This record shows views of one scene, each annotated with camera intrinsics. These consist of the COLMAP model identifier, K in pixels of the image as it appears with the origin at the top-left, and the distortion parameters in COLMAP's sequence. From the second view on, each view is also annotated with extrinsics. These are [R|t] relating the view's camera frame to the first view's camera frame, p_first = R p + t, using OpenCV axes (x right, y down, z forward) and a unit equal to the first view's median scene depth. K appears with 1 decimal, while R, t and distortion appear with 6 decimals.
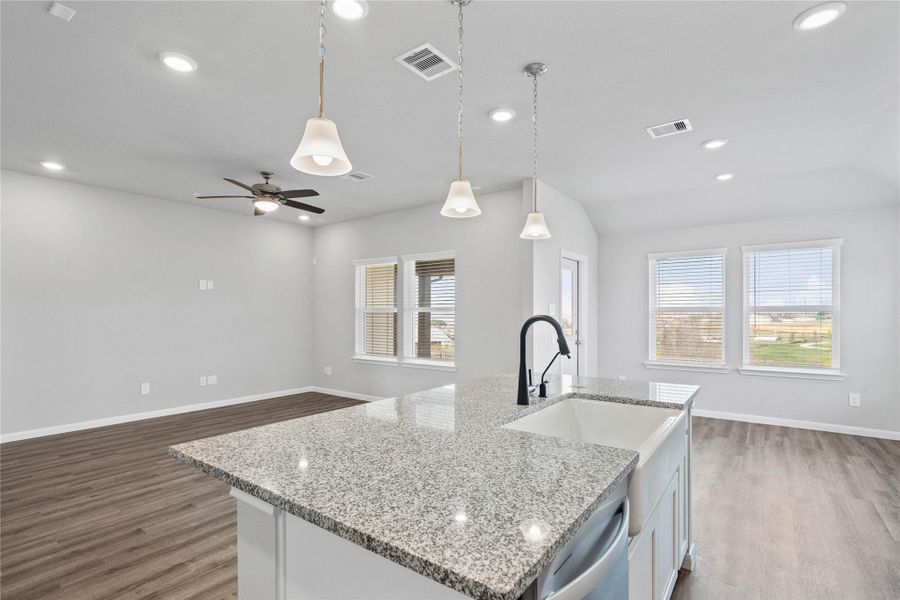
lens RADIAL K [[430.0, 0, 448.2], [0, 430.0, 311.8], [0, 0, 1]] dist [-0.013987, 0.007258]
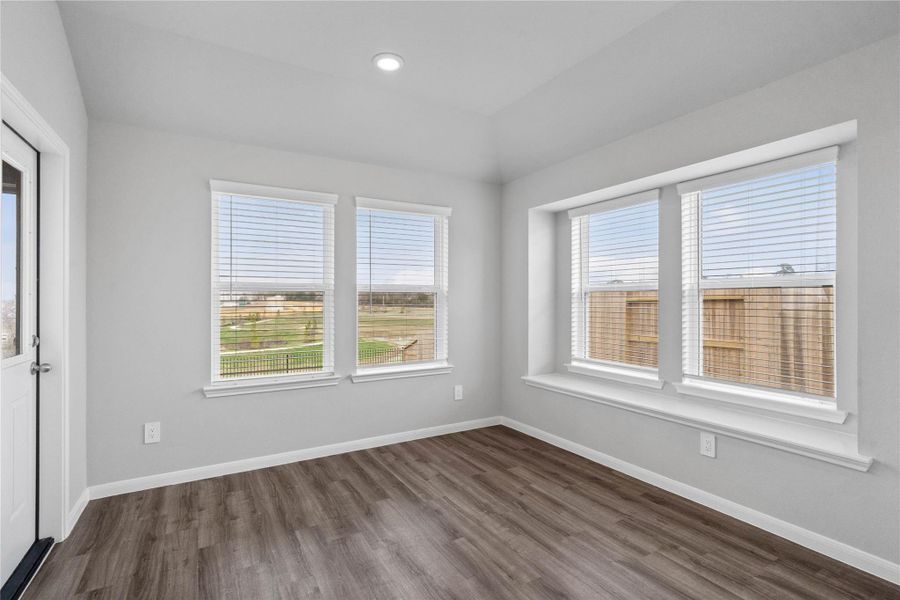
lens RADIAL K [[430.0, 0, 446.1], [0, 430.0, 299.9], [0, 0, 1]] dist [-0.013987, 0.007258]
pose [[0.389925, 0.000169, 0.920847, 0.143812], [-0.004991, 0.999986, 0.001930, 0.014790], [-0.920833, -0.005349, 0.389920, 0.793812]]
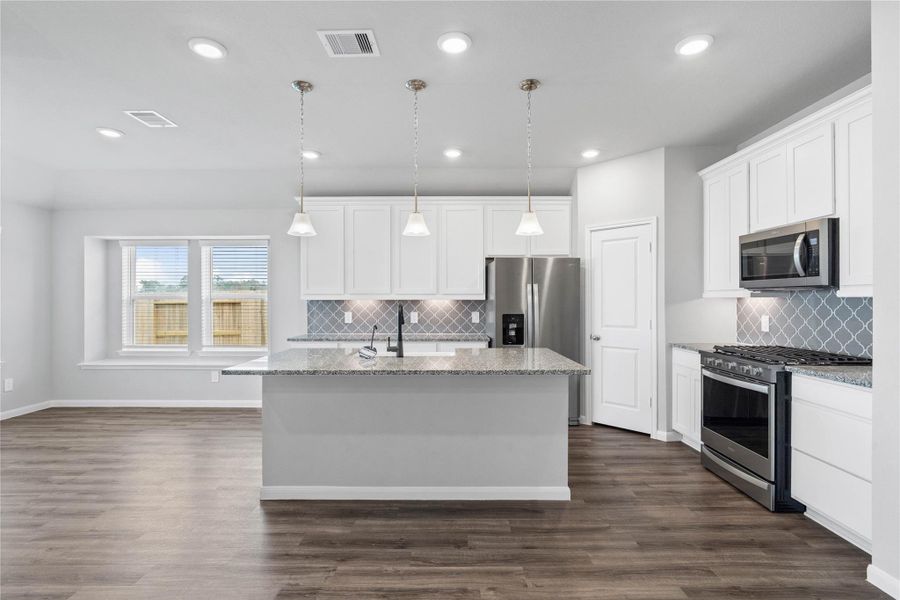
lens RADIAL K [[430.0, 0, 449.6], [0, 430.0, 300.7], [0, 0, 1]] dist [-0.013987, 0.007258]
pose [[-0.590878, -0.000520, 0.806761, -0.609546], [-0.003966, 0.999990, -0.002261, 0.000982], [-0.806751, -0.004536, -0.590874, 0.878835]]
